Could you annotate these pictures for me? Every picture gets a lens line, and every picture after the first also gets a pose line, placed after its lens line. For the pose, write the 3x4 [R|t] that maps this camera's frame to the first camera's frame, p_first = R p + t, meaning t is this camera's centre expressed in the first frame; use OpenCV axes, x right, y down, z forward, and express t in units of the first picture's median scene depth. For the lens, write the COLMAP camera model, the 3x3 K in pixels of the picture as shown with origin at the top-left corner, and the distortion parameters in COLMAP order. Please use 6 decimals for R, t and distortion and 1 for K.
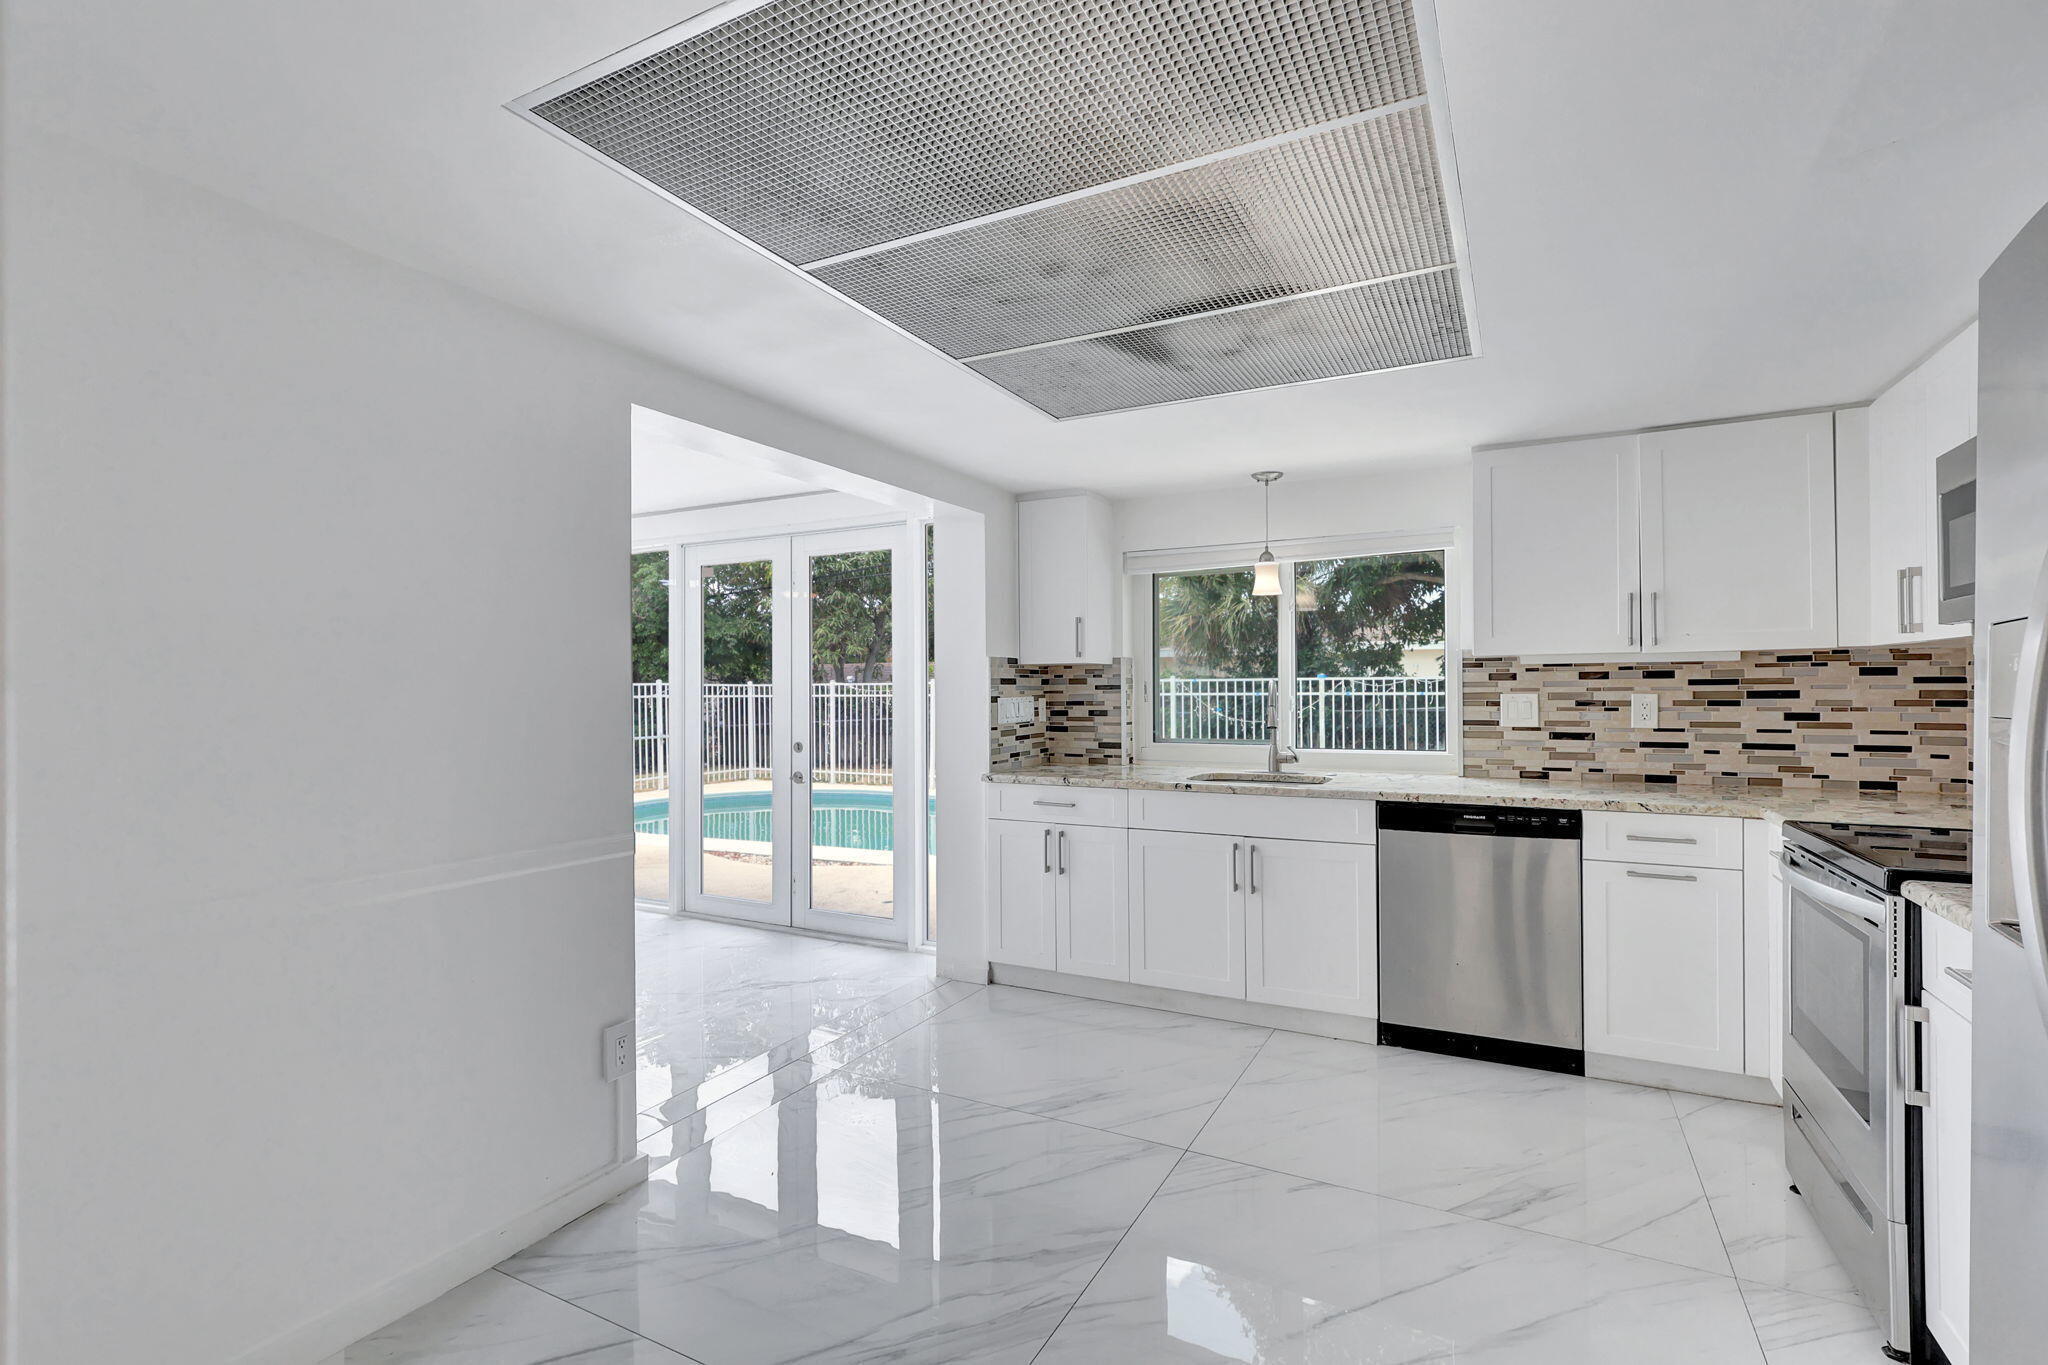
lens RADIAL K [[947.8, 0, 1014.9], [0, 947.8, 685.1], [0, 0, 1]] dist [0.000526, -0.000031]
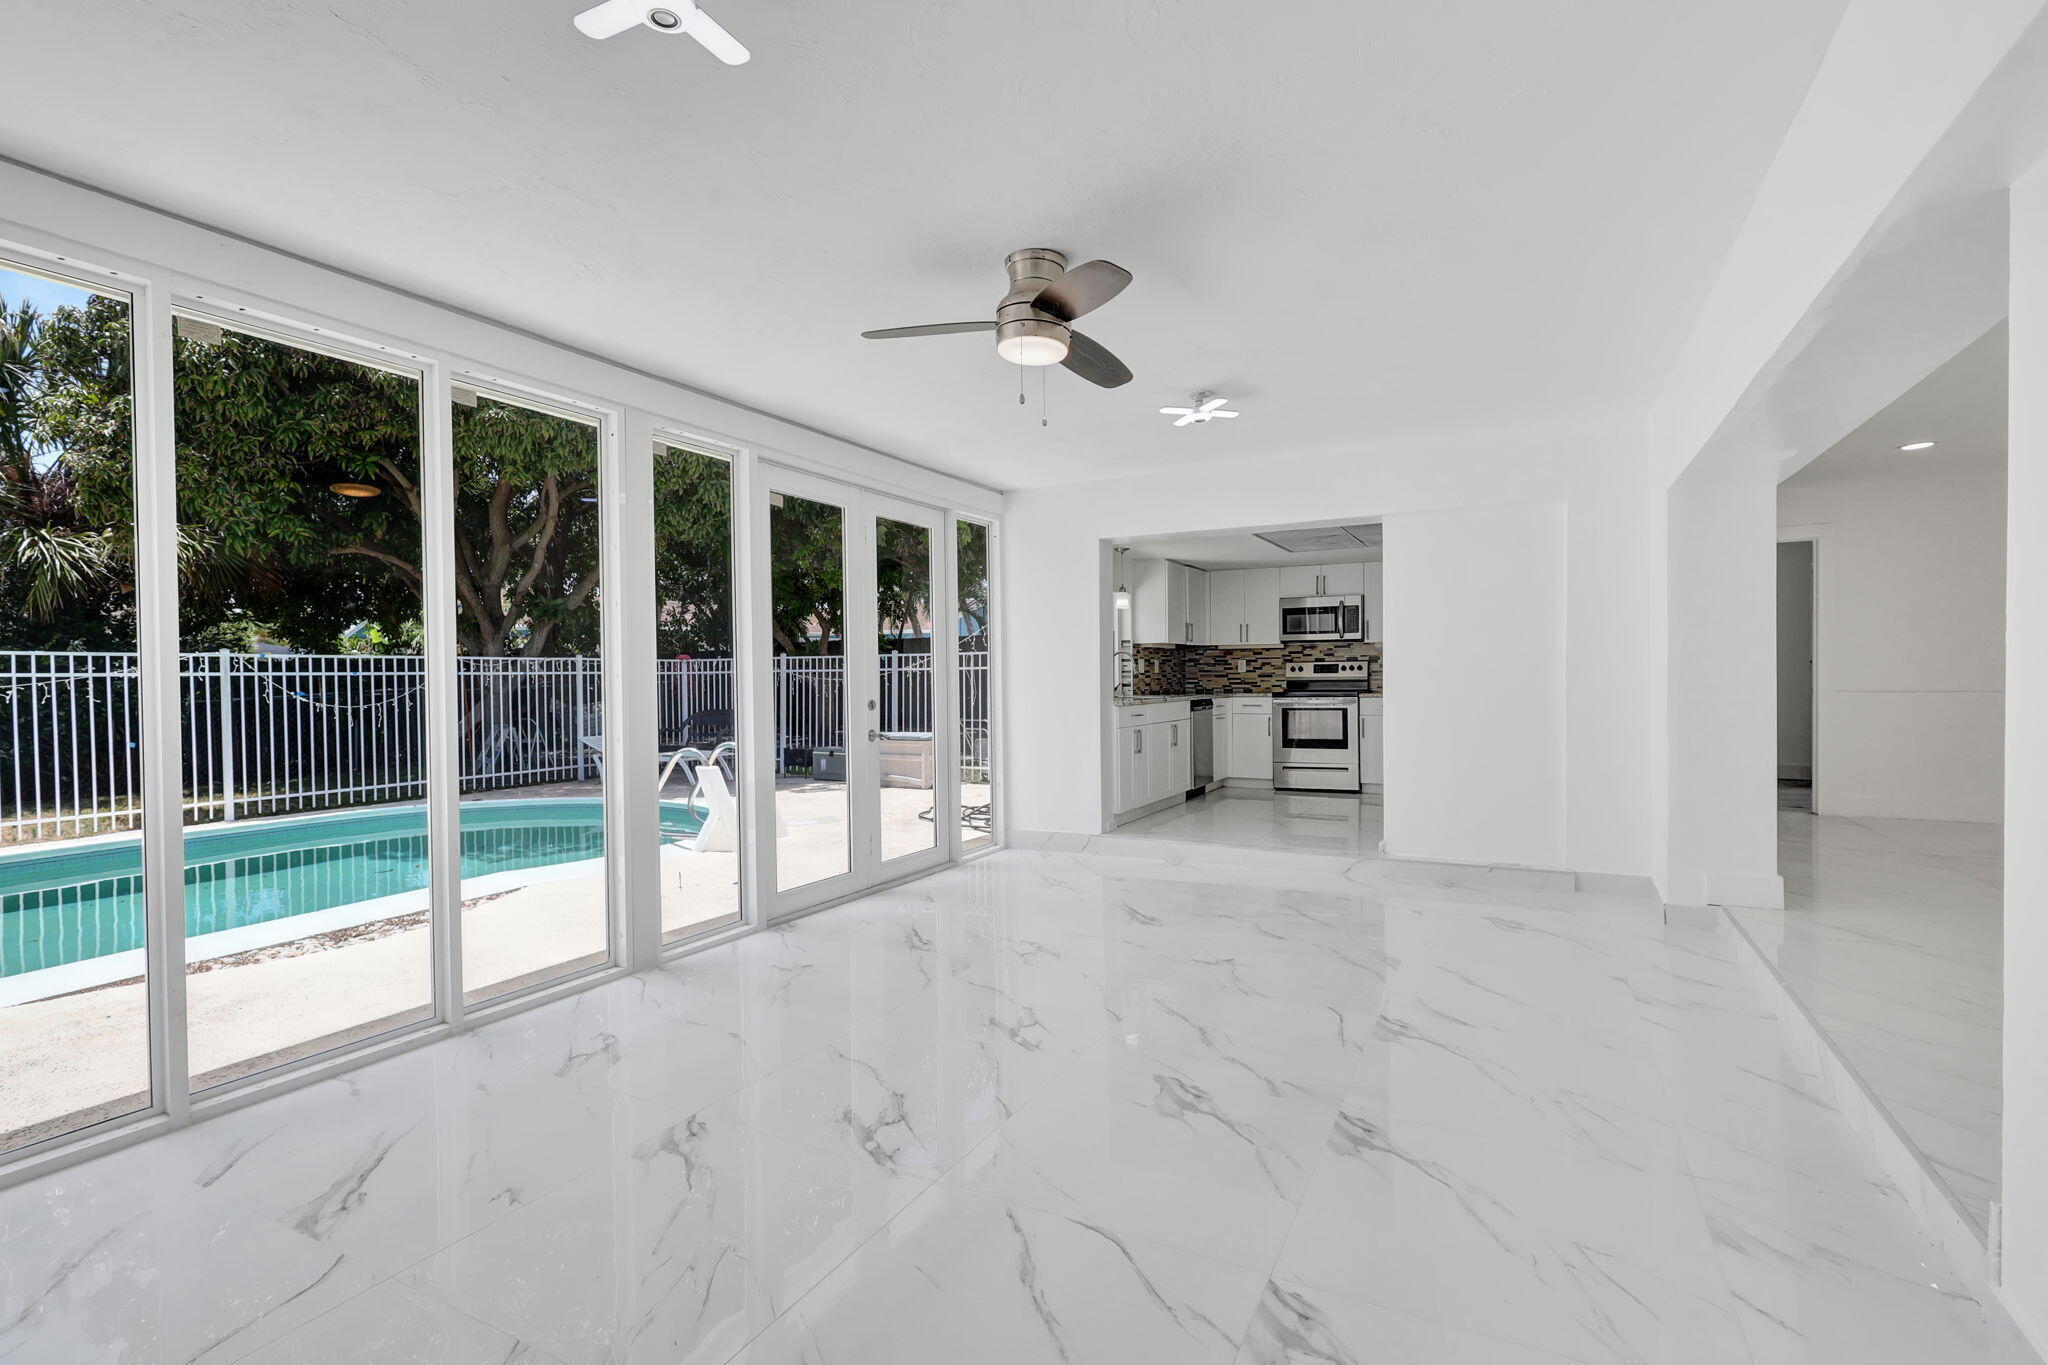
lens RADIAL K [[942.2, 0, 1037.8], [0, 942.2, 683.9], [0, 0, 1]] dist [0.000164, -0.000073]
pose [[-0.005245, -0.002242, 0.999984, -1.668195], [0.005780, 0.999981, 0.002272, 0.057934], [-0.999970, 0.005792, -0.005232, 1.144998]]
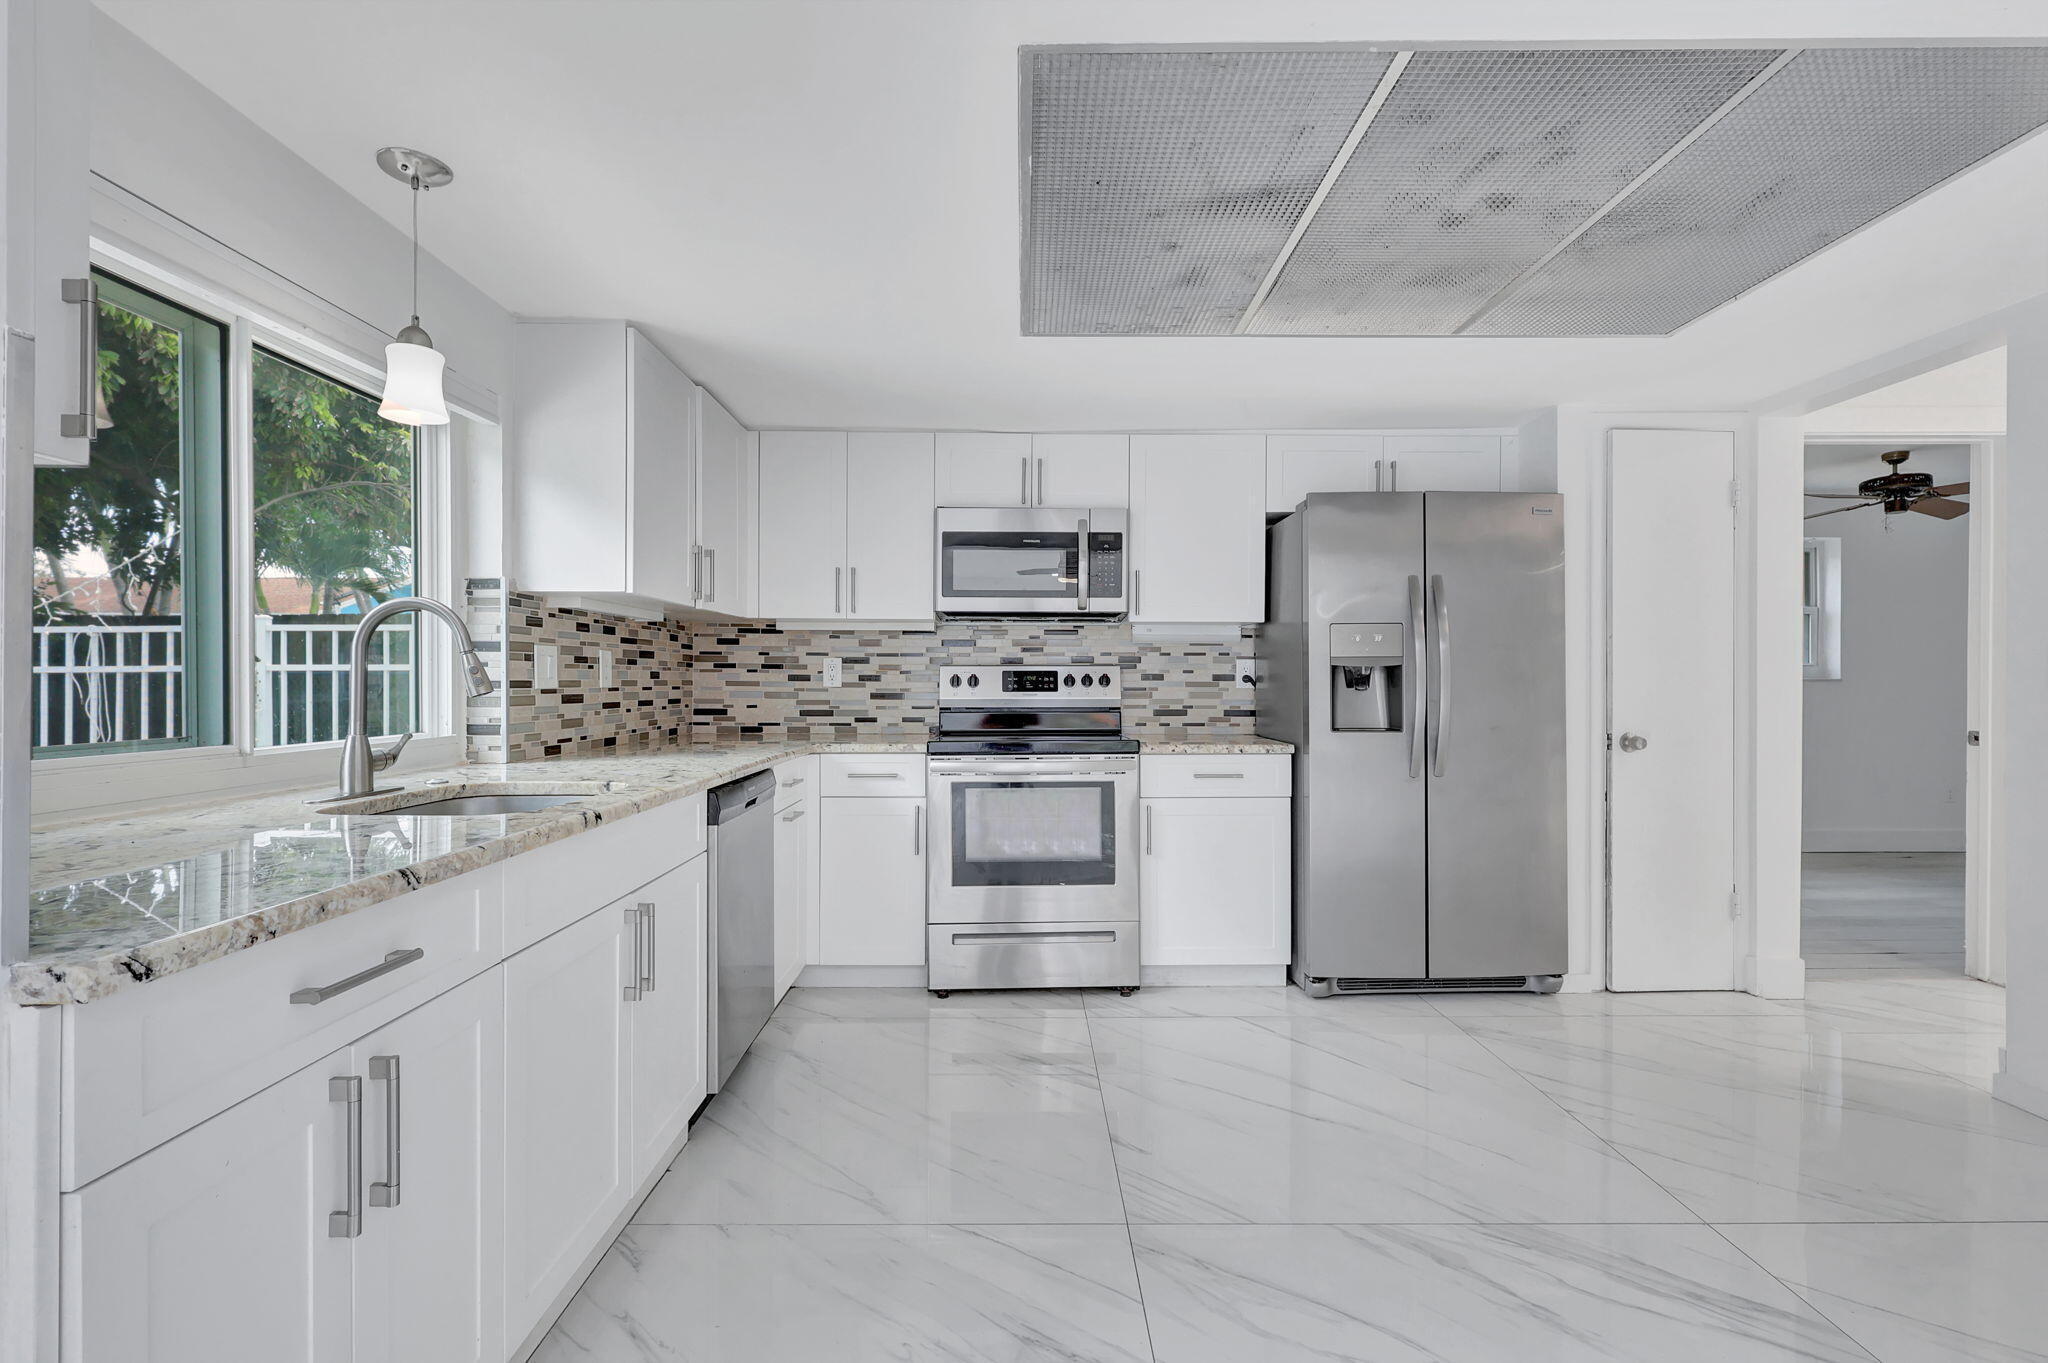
lens RADIAL K [[944.4, 0, 1027.3], [0, 944.4, 683.6], [0, 0, 1]] dist [-0.000729, -0.000263]
pose [[-0.480070, 0.003866, 0.877221, -0.286245], [-0.002626, 0.999979, -0.005844, 0.038843], [-0.877226, -0.005109, -0.480050, 0.918698]]
